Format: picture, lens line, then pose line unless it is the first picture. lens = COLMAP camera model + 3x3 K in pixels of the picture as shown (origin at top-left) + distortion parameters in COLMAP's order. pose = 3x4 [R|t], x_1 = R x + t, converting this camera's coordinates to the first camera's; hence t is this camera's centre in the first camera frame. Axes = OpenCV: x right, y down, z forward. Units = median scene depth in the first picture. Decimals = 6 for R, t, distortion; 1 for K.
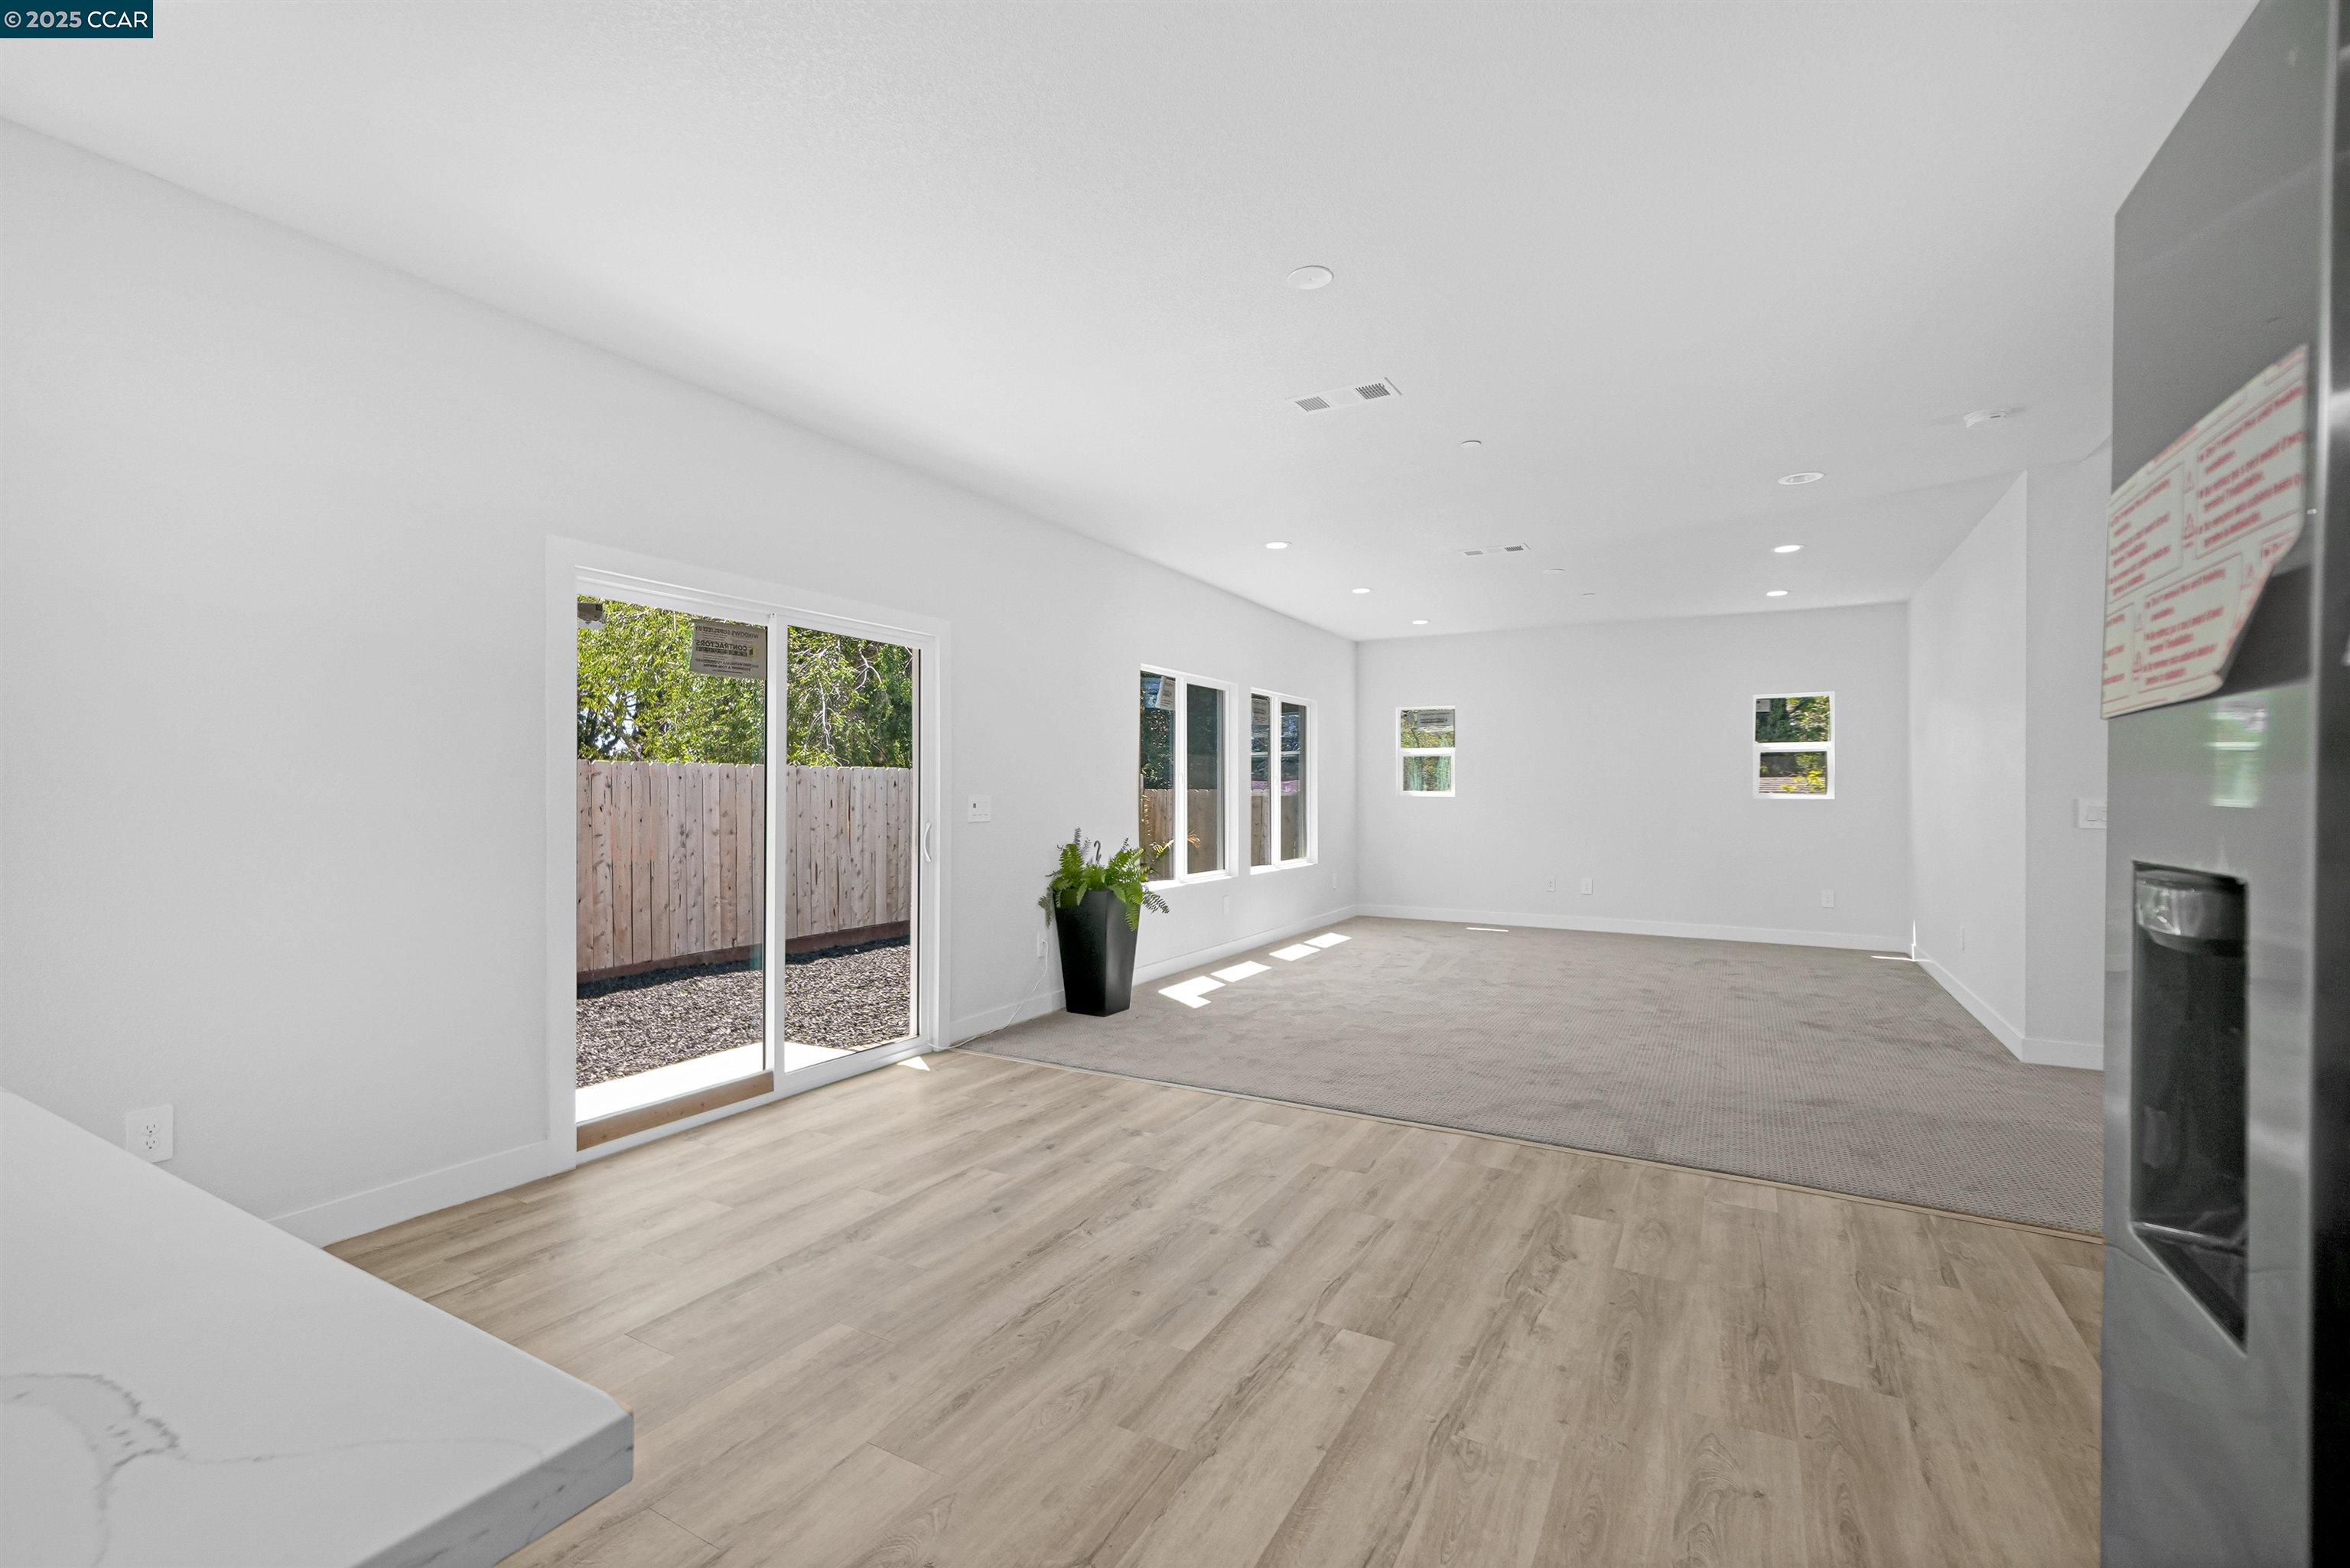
lens RADIAL K [[1024.7, 0, 1147.6], [0, 1024.7, 776.6], [0, 0, 1]] dist [0.023715, 0.000393]
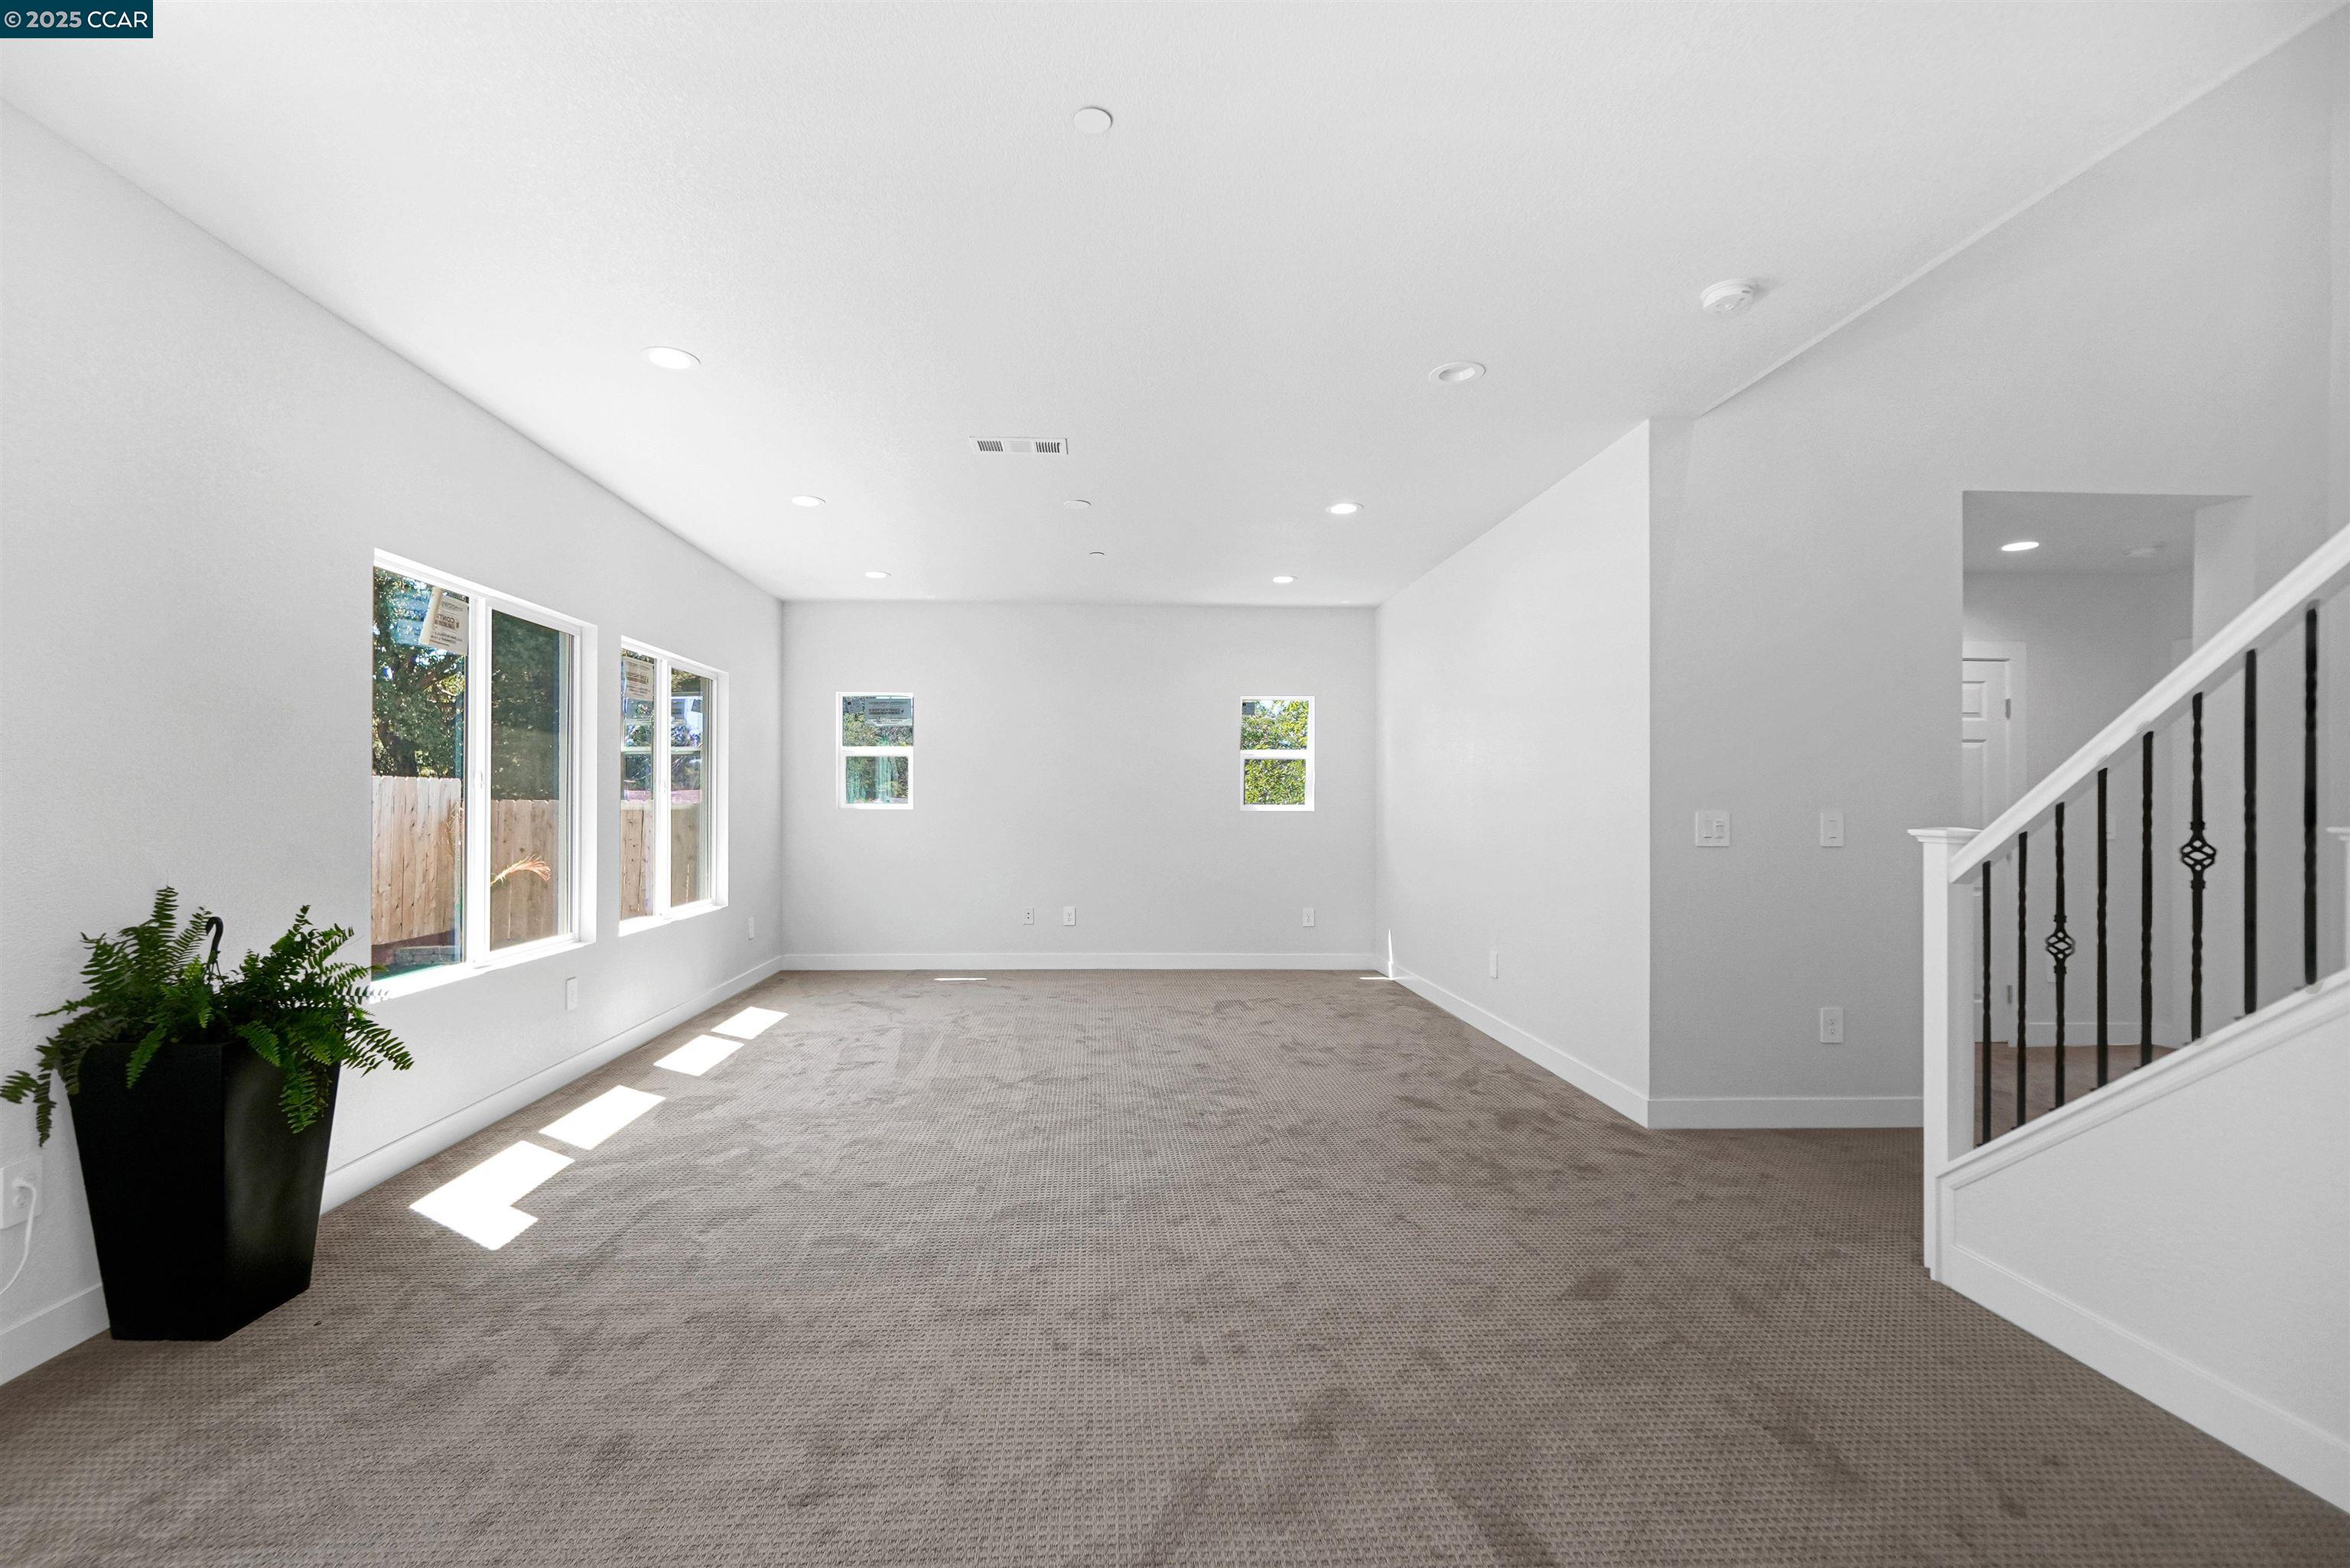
lens RADIAL K [[1010.1, 0, 1130.9], [0, 1010.1, 797.3], [0, 0, 1]] dist [-0.000889, -0.000172]
pose [[0.846891, 0.002317, 0.531761, 0.043466], [-0.007090, 0.999951, 0.006935, 0.005437], [-0.531719, -0.009643, 0.846866, 0.369017]]
